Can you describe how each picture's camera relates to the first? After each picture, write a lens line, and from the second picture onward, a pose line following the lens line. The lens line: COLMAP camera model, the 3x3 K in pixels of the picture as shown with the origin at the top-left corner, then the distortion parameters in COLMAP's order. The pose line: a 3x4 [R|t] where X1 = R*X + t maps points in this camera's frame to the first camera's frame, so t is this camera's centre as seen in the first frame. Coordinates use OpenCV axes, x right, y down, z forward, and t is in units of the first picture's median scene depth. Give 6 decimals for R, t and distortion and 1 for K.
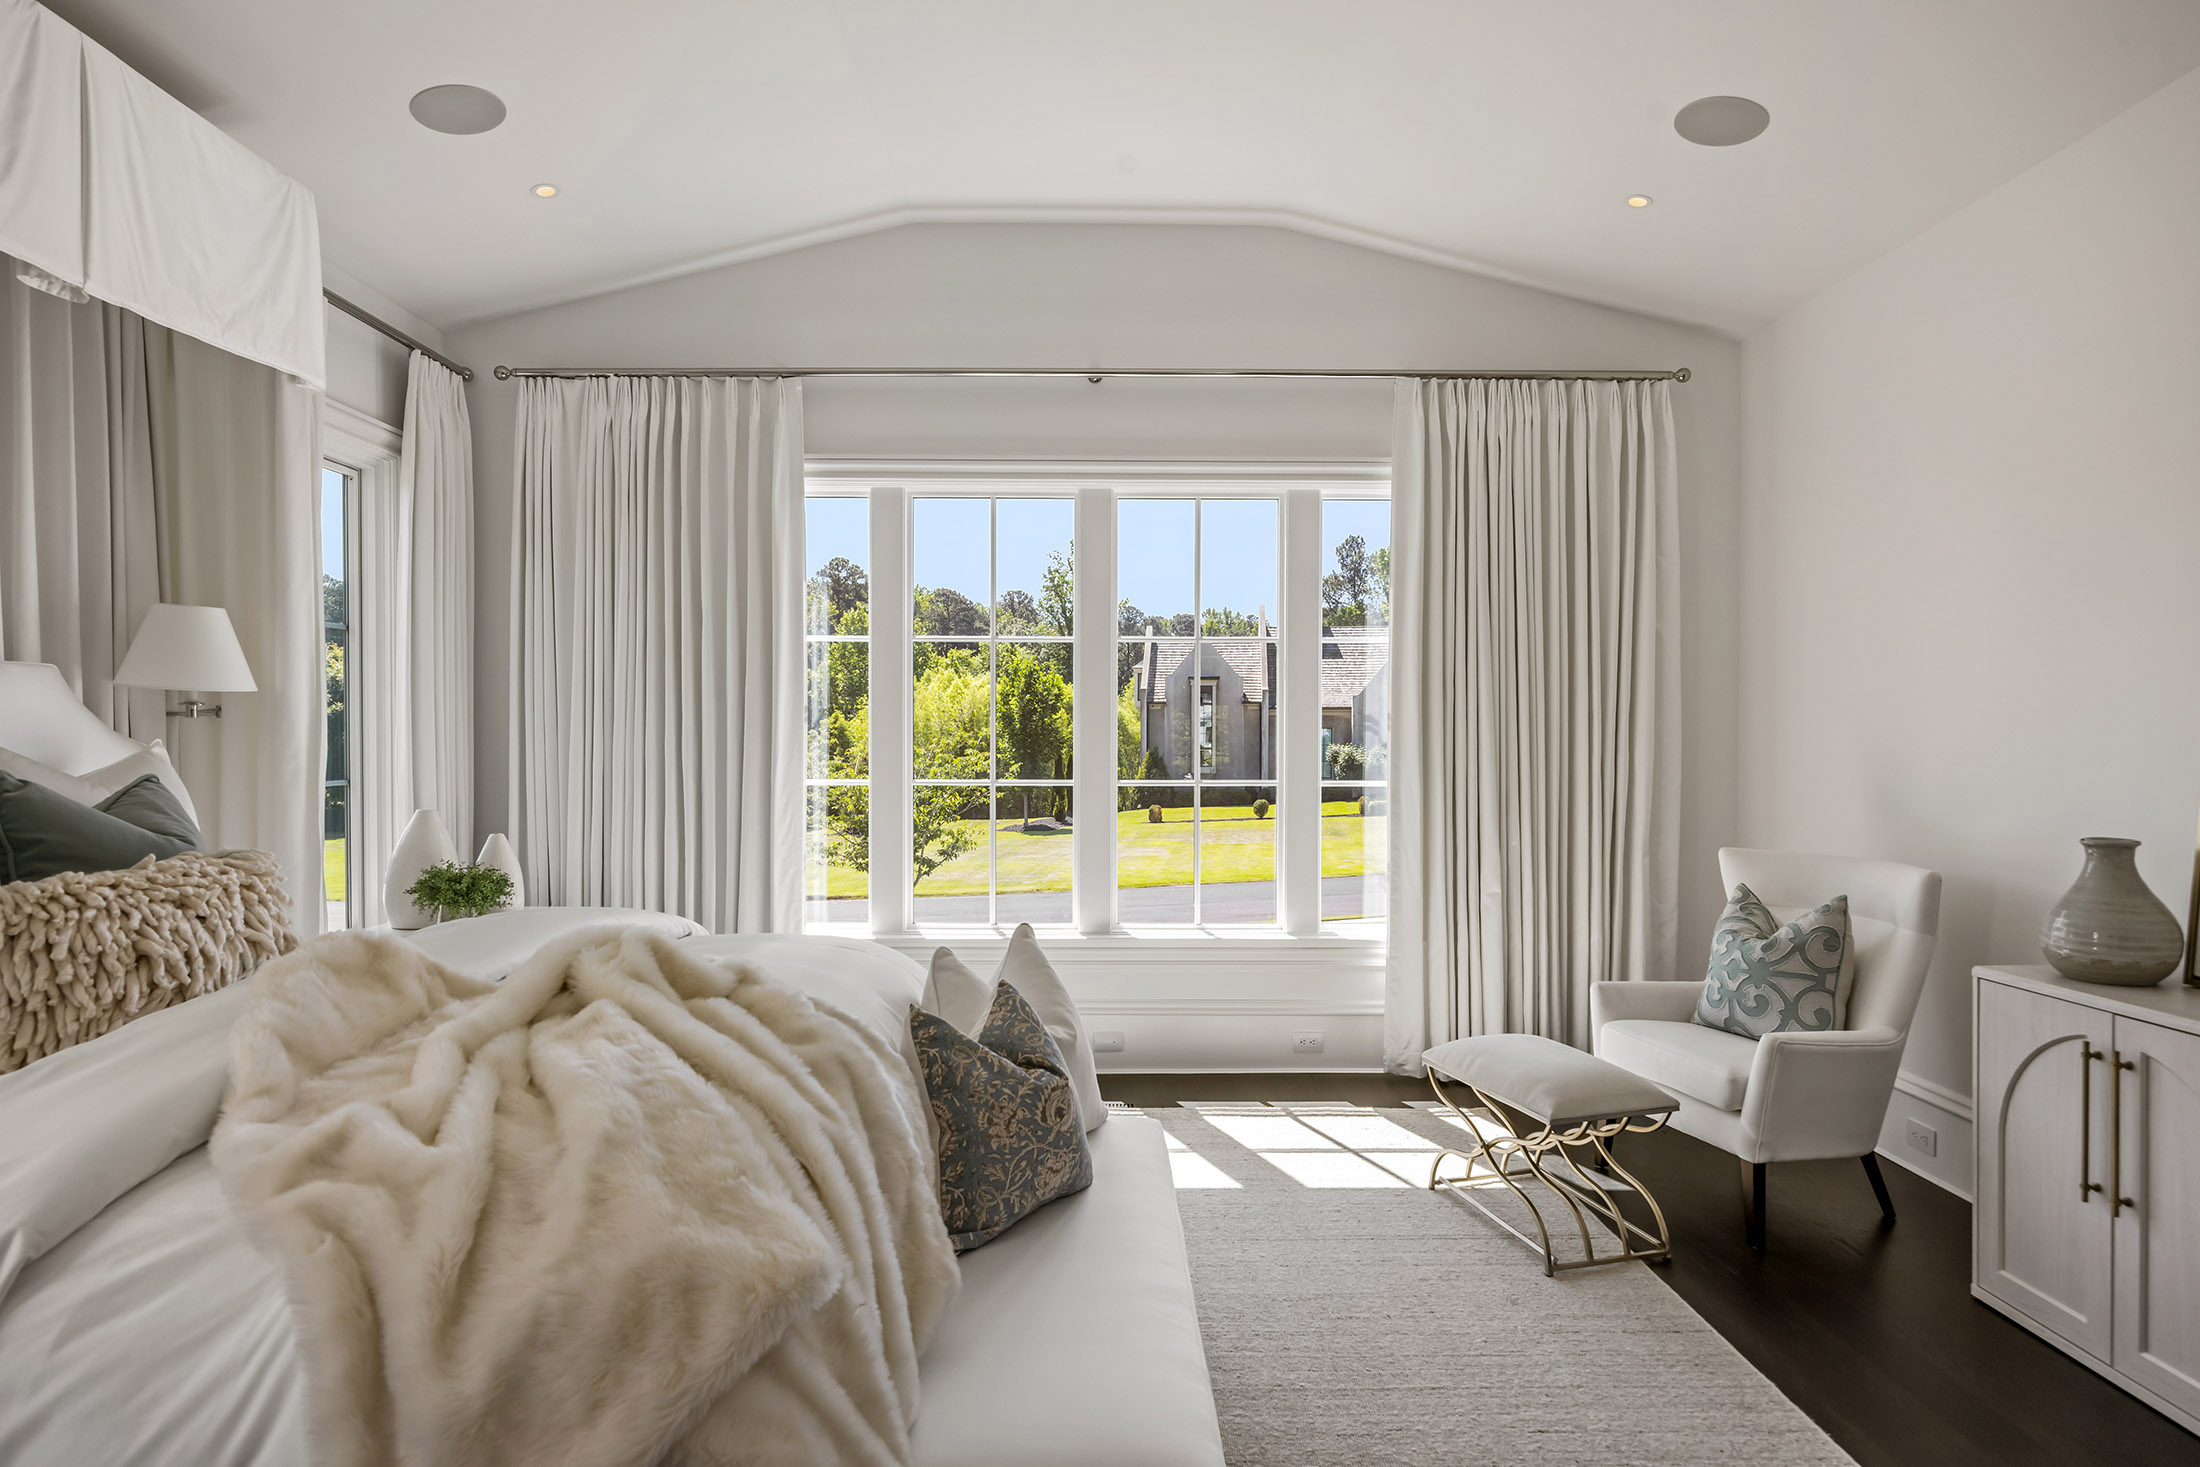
lens RADIAL K [[1188.6, 0, 1099.6], [0, 1188.6, 766.0], [0, 0, 1]] dist [0.001884, -0.002427]
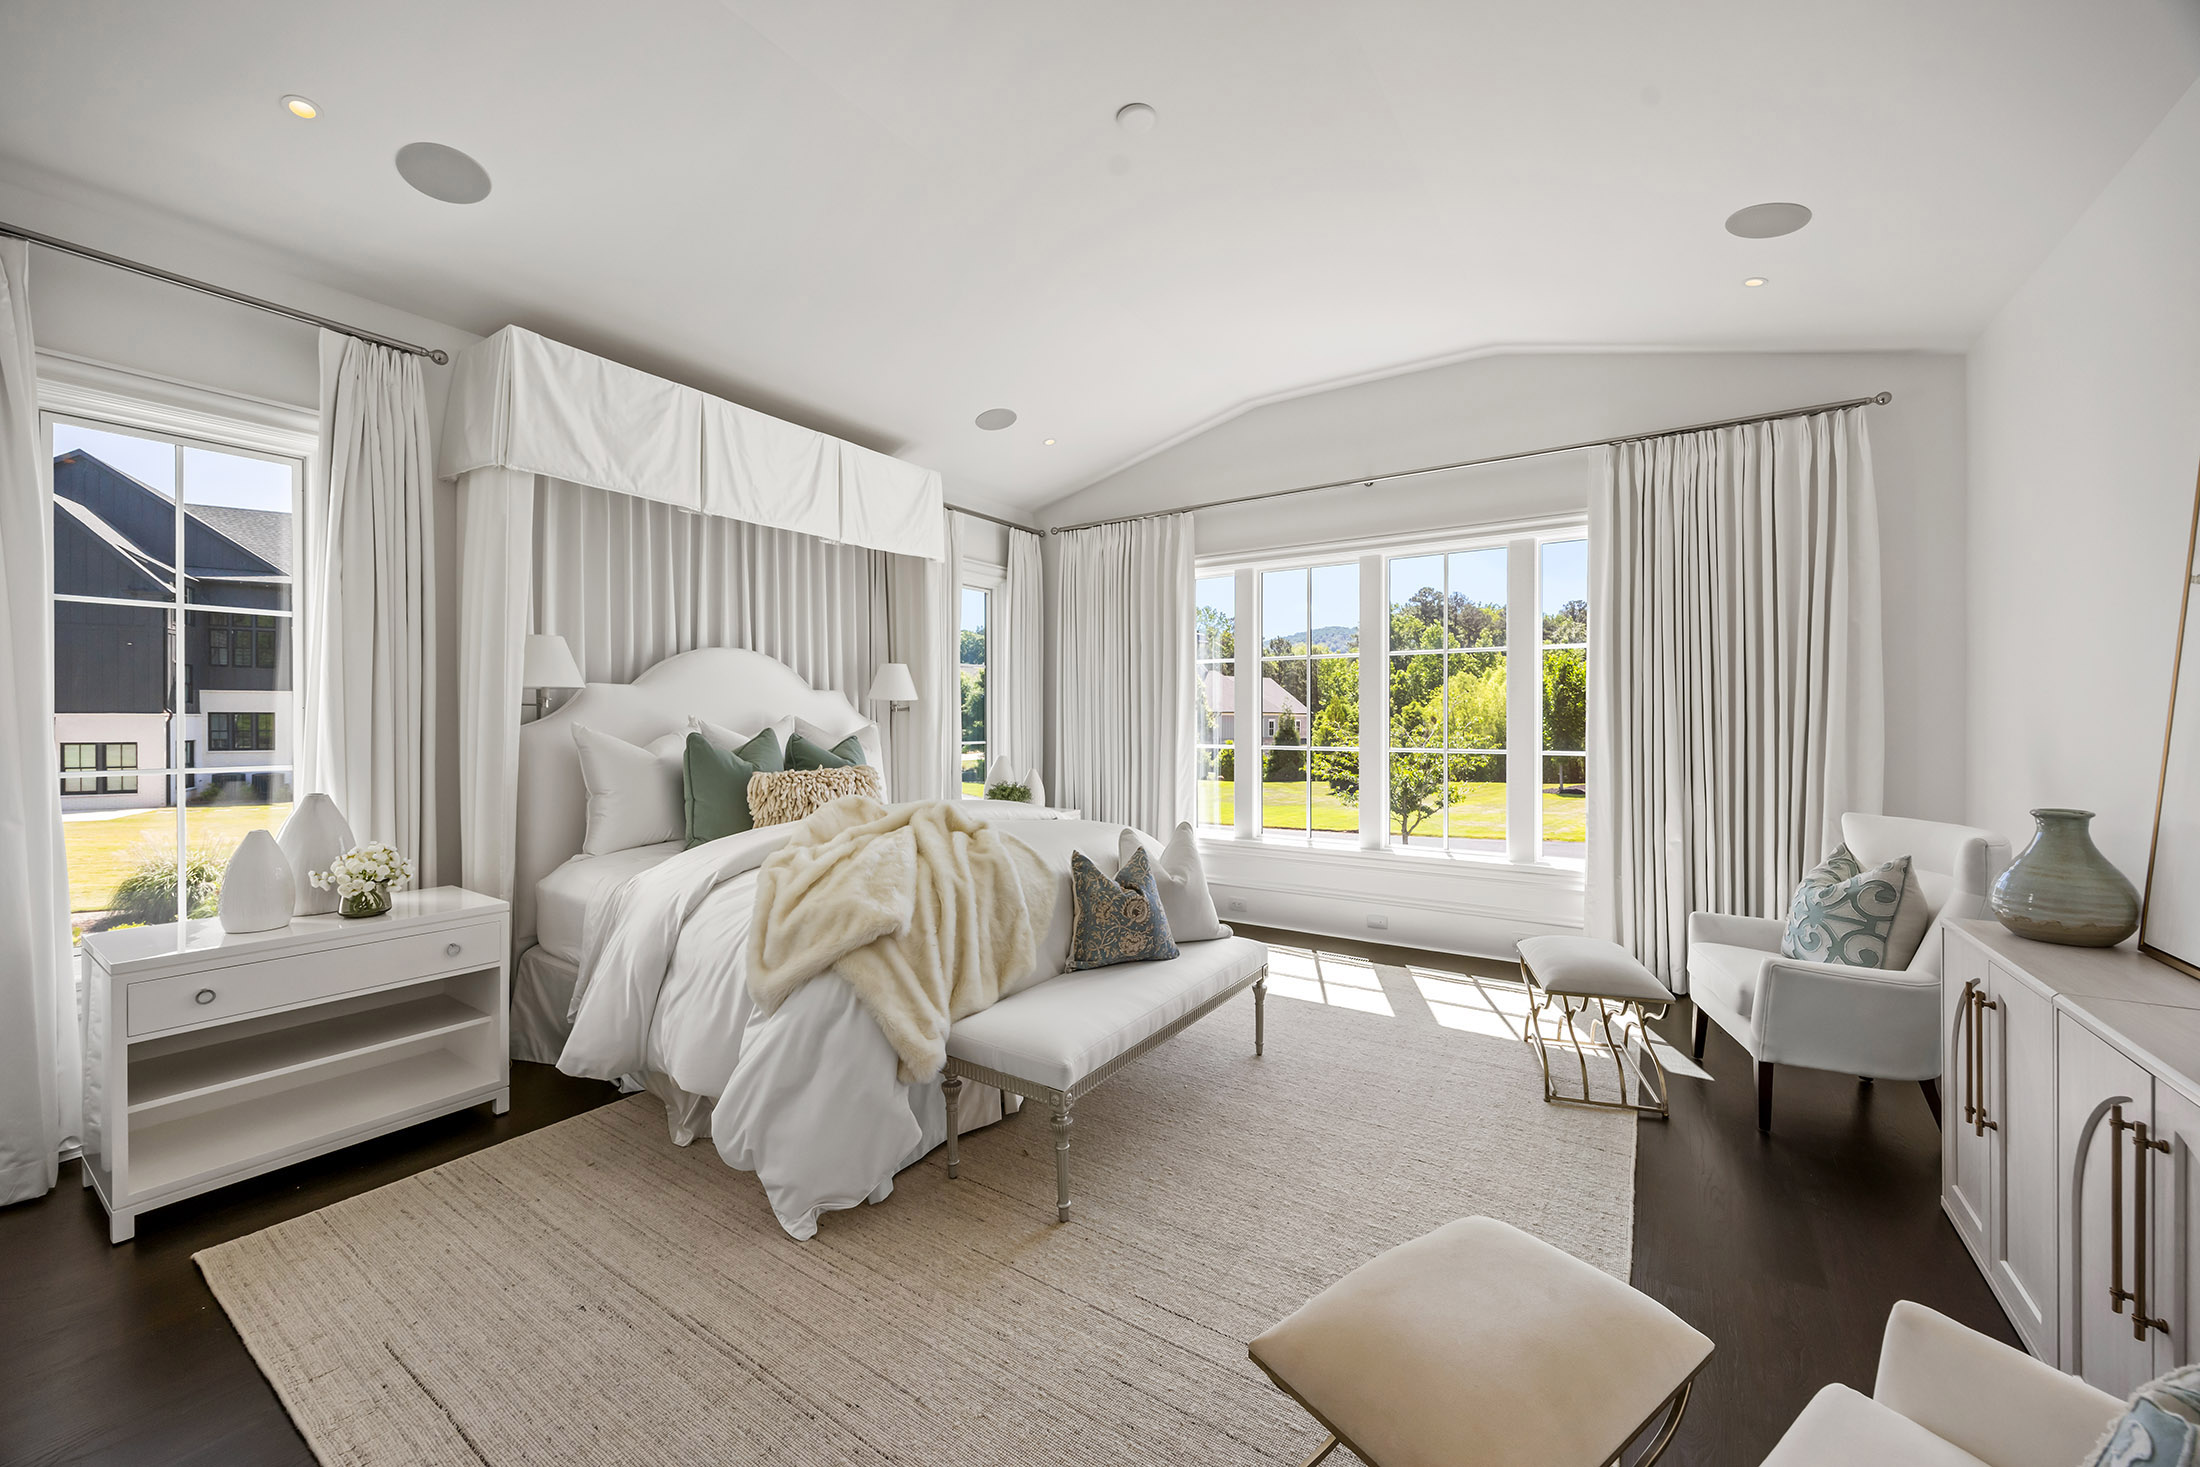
lens RADIAL K [[848.7, 0, 1100.0], [0, 848.7, 733.5], [0, 0, 1]] dist [-0.001982, 0.000237]
pose [[0.822605, 0.006957, -0.568571, 0.409724], [-0.011220, 0.999929, -0.003998, 0.002797], [0.568502, 0.009668, 0.822625, -0.104415]]
